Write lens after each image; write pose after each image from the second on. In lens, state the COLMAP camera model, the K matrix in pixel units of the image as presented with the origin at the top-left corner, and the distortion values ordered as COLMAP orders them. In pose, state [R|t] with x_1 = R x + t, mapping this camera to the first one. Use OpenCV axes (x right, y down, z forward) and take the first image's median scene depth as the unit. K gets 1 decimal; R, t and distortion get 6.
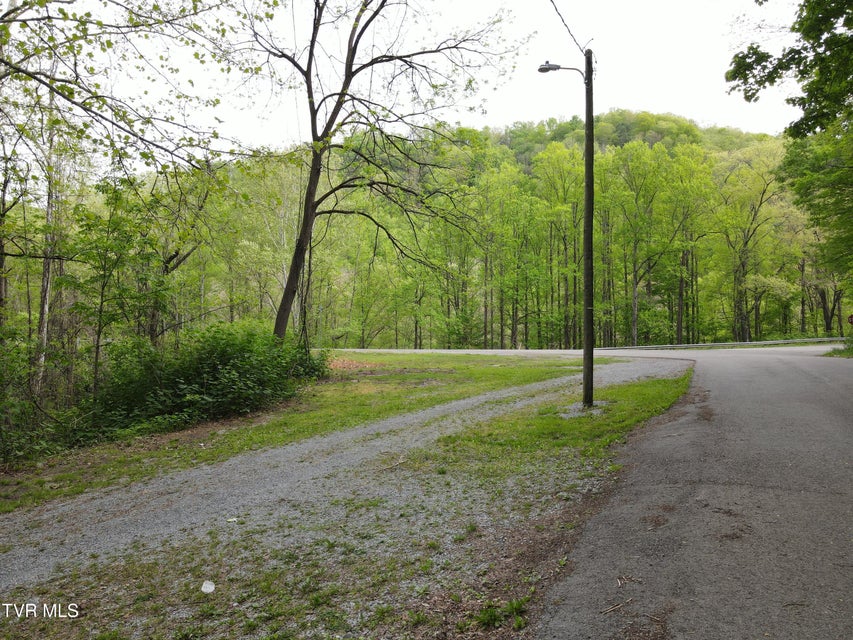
lens RADIAL K [[624.3, 0, 426.5], [0, 624.3, 320.0], [0, 0, 1]] dist [-0.000574, 0.026173]
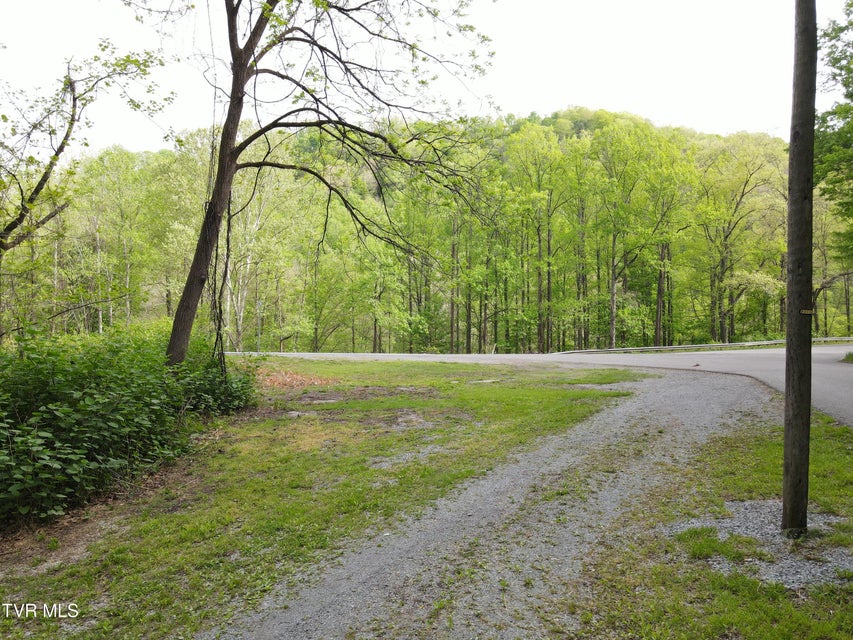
lens RADIAL K [[624.3, 0, 426.5], [0, 624.3, 320.0], [0, 0, 1]] dist [-0.000574, 0.026173]
pose [[0.997523, 0.003052, 0.070273, -0.006578], [-0.003473, 0.999977, 0.005867, -0.002661], [-0.070254, -0.006097, 0.997511, 0.104930]]
